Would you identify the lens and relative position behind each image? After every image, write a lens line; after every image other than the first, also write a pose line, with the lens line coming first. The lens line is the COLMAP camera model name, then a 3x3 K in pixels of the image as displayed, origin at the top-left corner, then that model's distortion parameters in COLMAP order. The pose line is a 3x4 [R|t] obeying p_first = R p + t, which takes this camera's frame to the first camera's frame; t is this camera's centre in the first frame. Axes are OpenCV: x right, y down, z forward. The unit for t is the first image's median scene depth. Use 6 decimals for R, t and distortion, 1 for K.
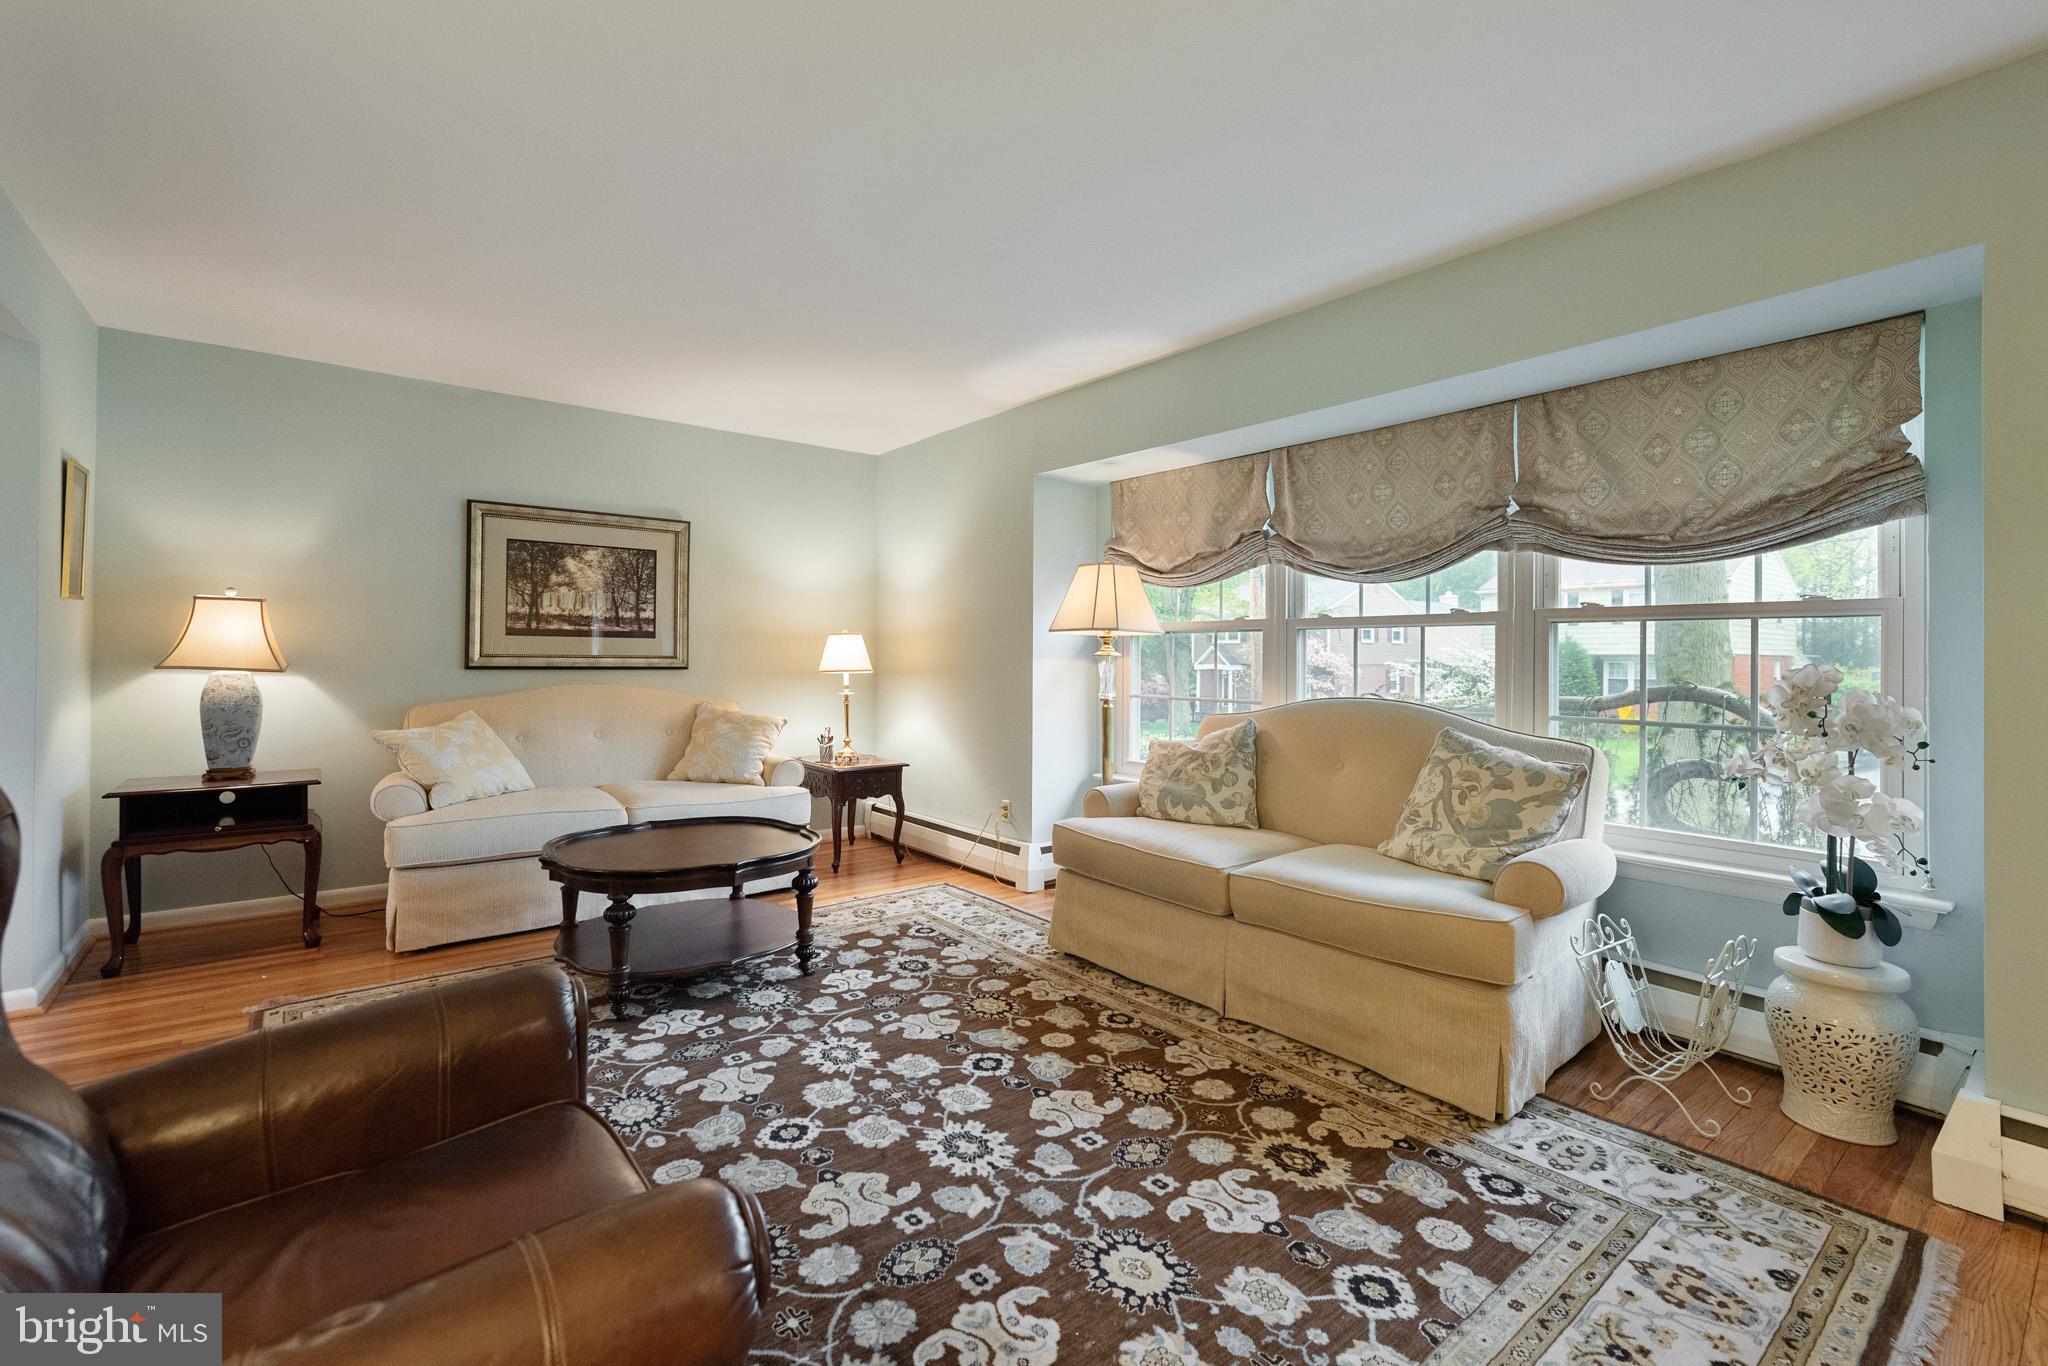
lens RADIAL K [[886.5, 0, 1027.9], [0, 886.5, 647.1], [0, 0, 1]] dist [-0.000823, 0.000235]
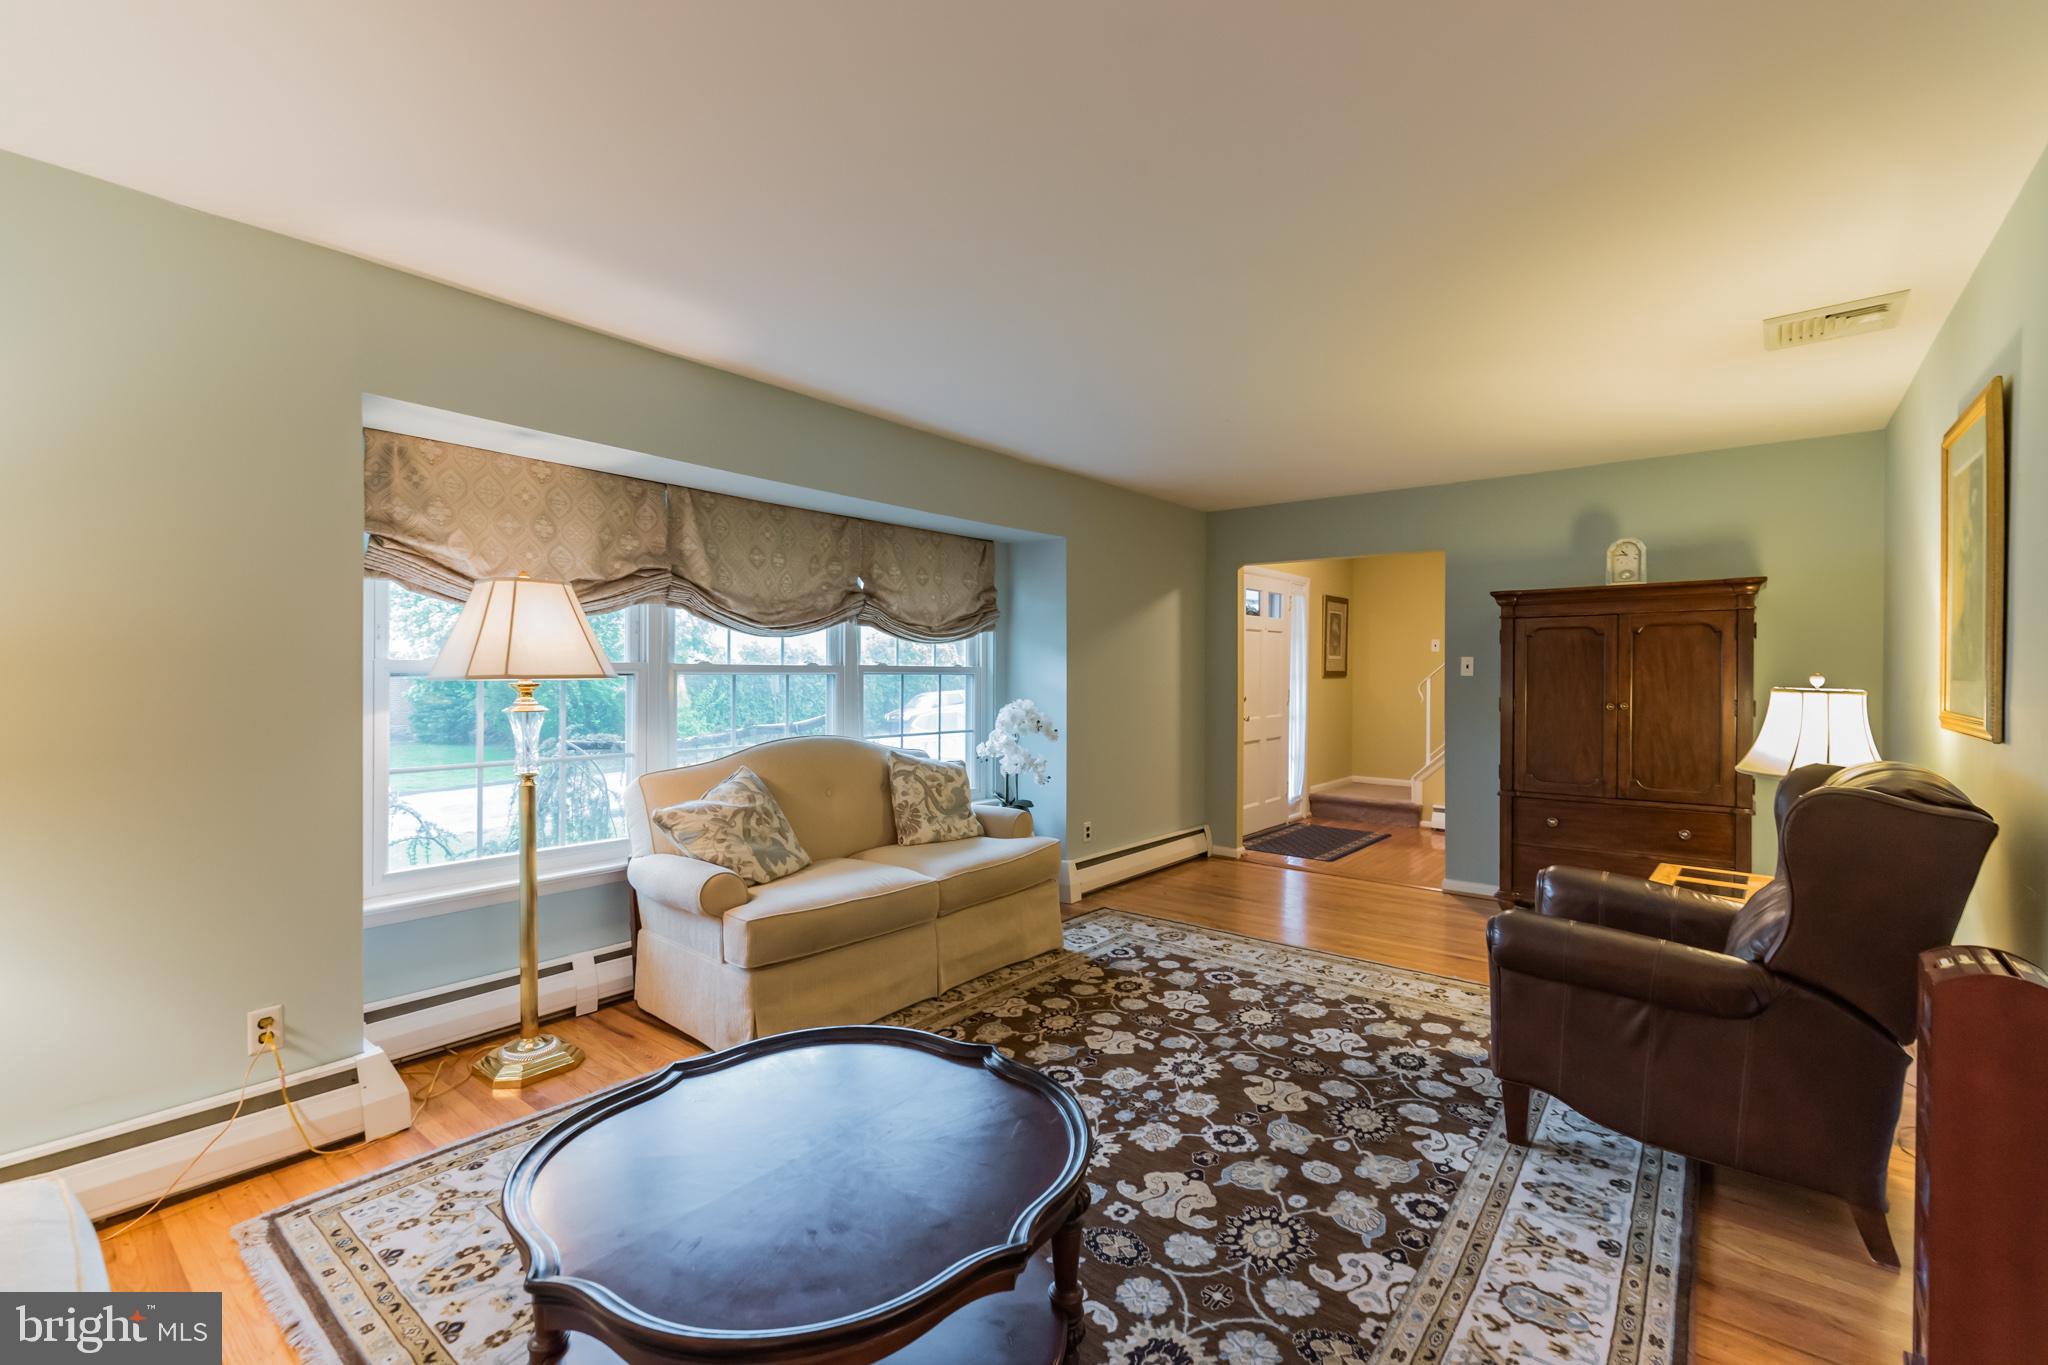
lens RADIAL K [[886.5, 0, 1025.0], [0, 886.5, 680.6], [0, 0, 1]] dist [-0.000823, 0.000235]
pose [[-0.208559, -0.017577, 0.977852, -1.381456], [-0.016507, 0.999759, 0.014450, -0.064233], [-0.977870, -0.013128, -0.208799, 1.562974]]
